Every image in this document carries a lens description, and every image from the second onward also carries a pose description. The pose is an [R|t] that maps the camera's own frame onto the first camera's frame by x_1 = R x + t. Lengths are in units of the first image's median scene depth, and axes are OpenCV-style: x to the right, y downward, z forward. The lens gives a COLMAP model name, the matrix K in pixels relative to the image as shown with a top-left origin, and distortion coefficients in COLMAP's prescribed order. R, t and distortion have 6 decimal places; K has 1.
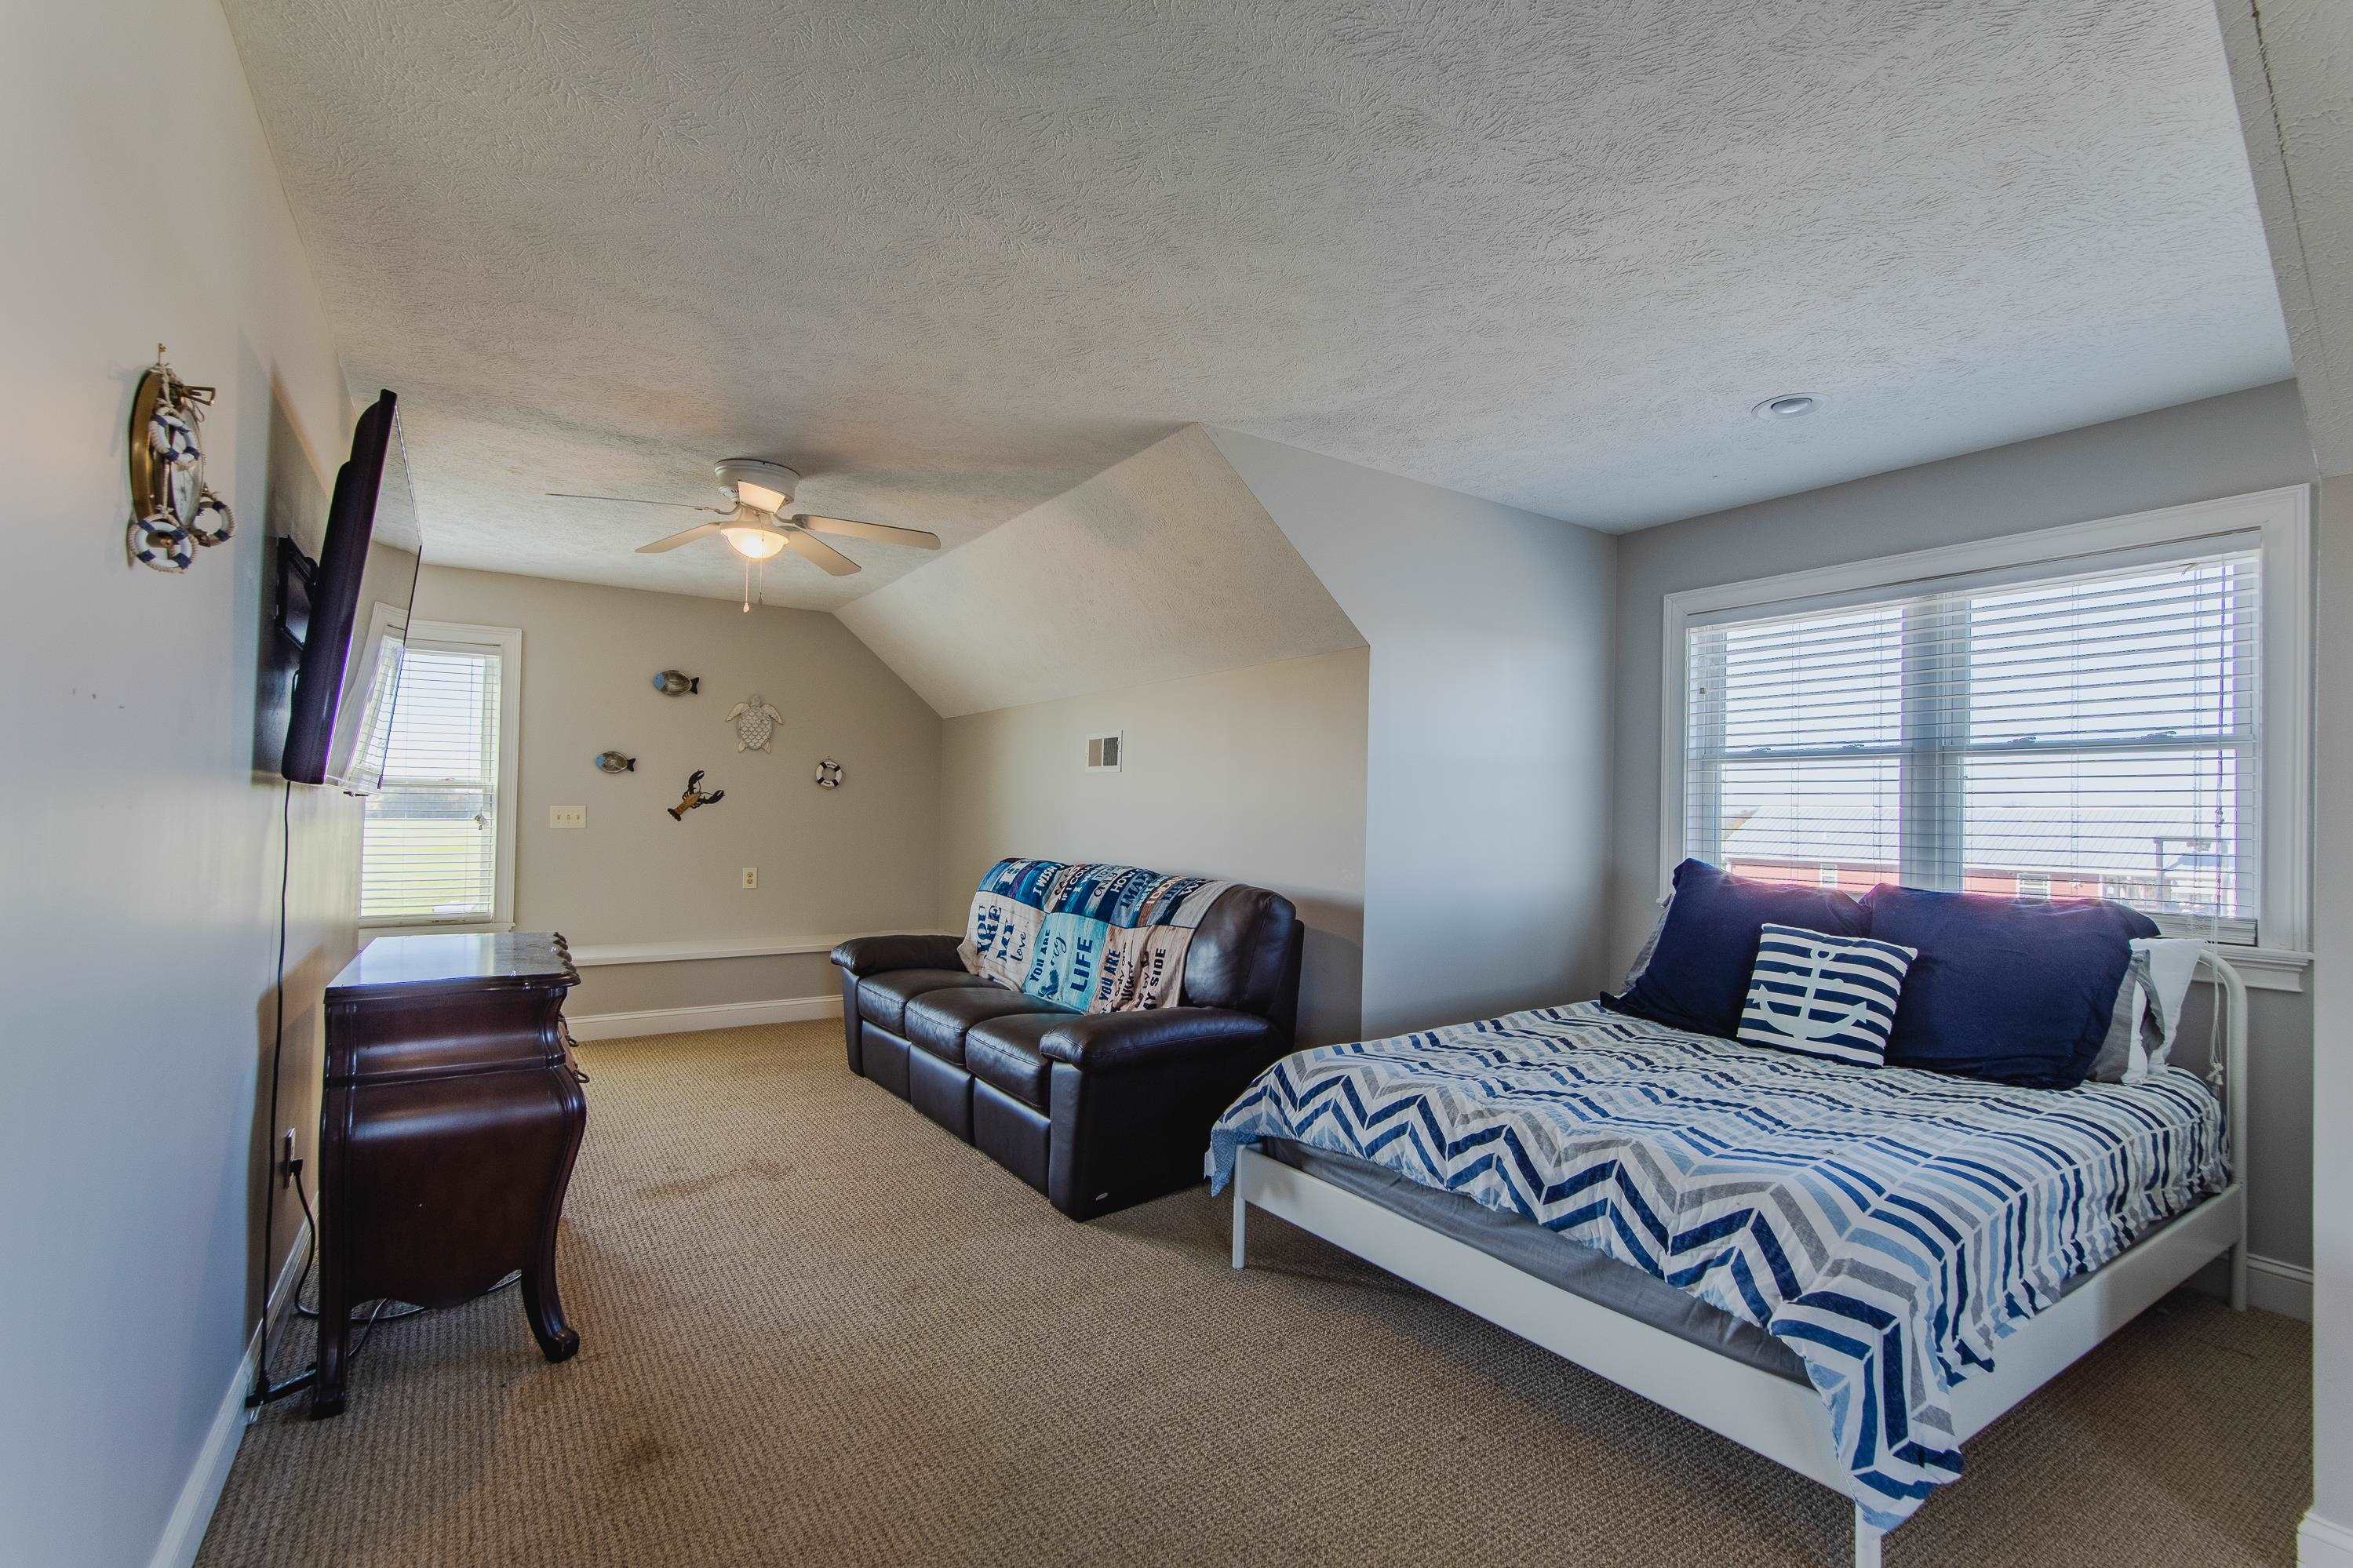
lens RADIAL K [[1028.5, 0, 1178.0], [0, 1028.5, 799.3], [0, 0, 1]] dist [-0.003180, 0.004045]
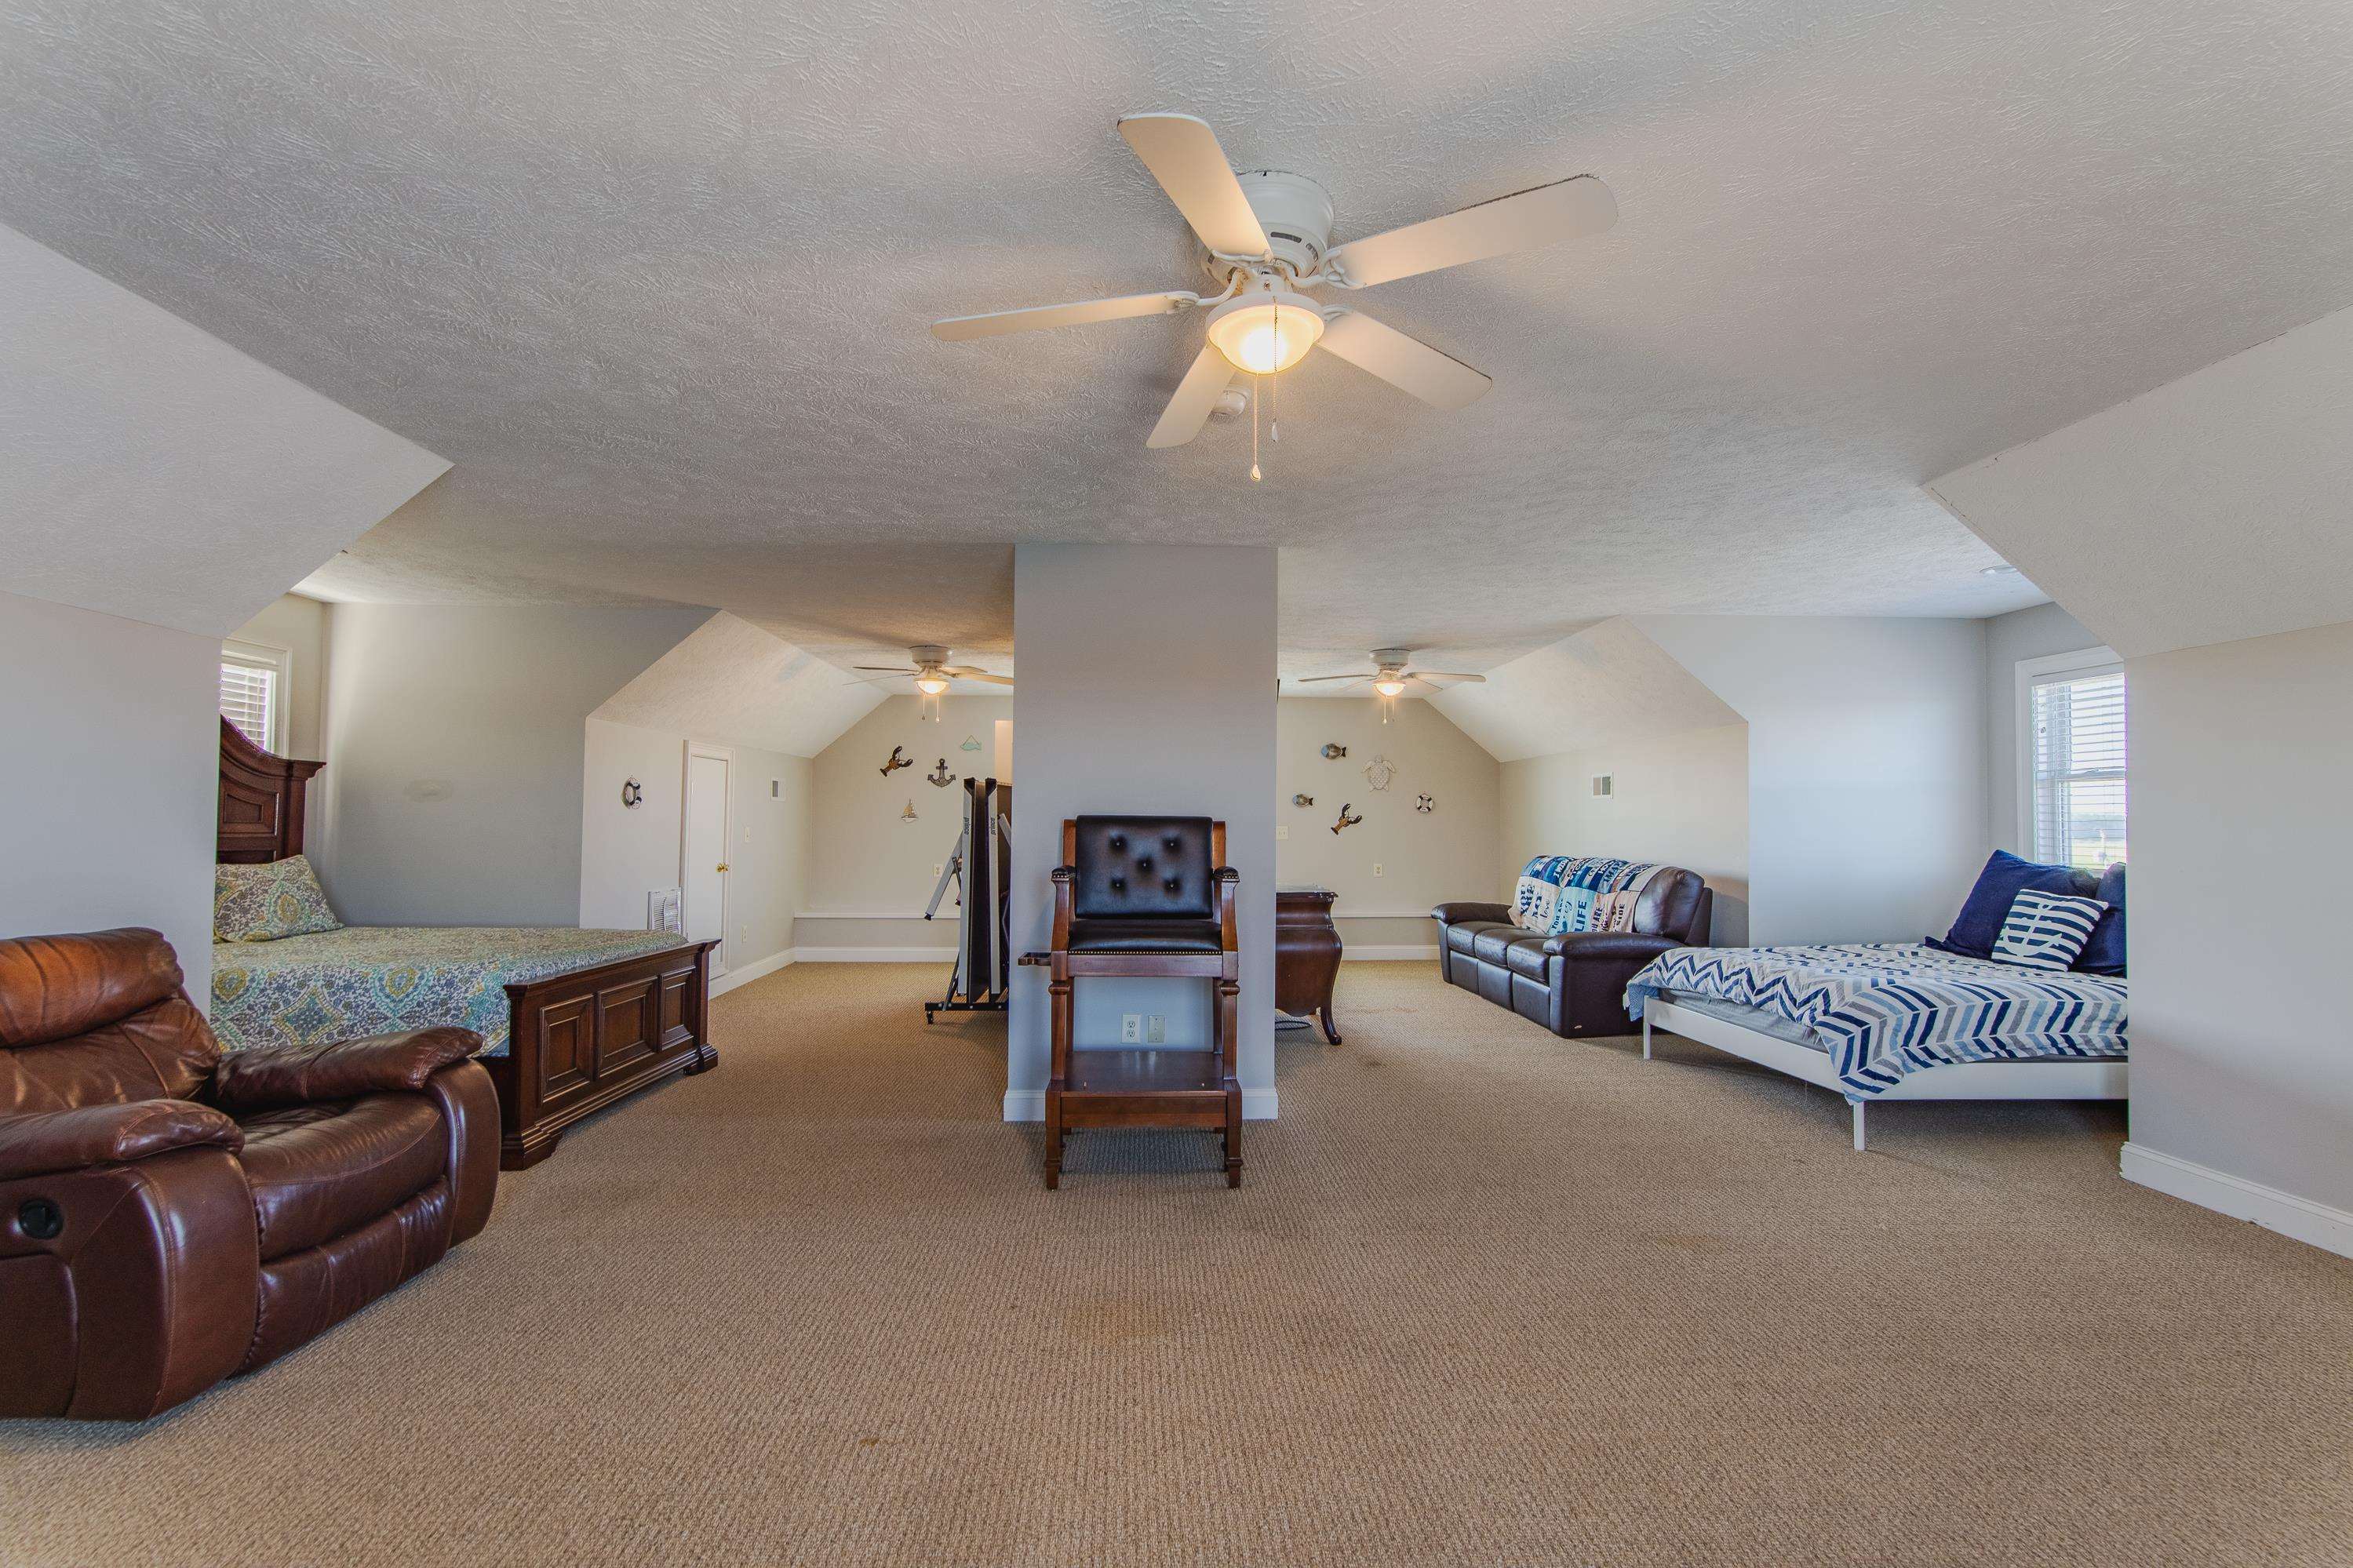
lens RADIAL K [[1028.5, 0, 1179.8], [0, 1028.5, 796.7], [0, 0, 1]] dist [-0.003180, 0.004045]
pose [[0.852465, -0.030204, -0.521911, 0.306500], [0.019570, 0.999474, -0.025875, -0.003924], [0.522418, 0.011844, 0.852608, -1.018076]]
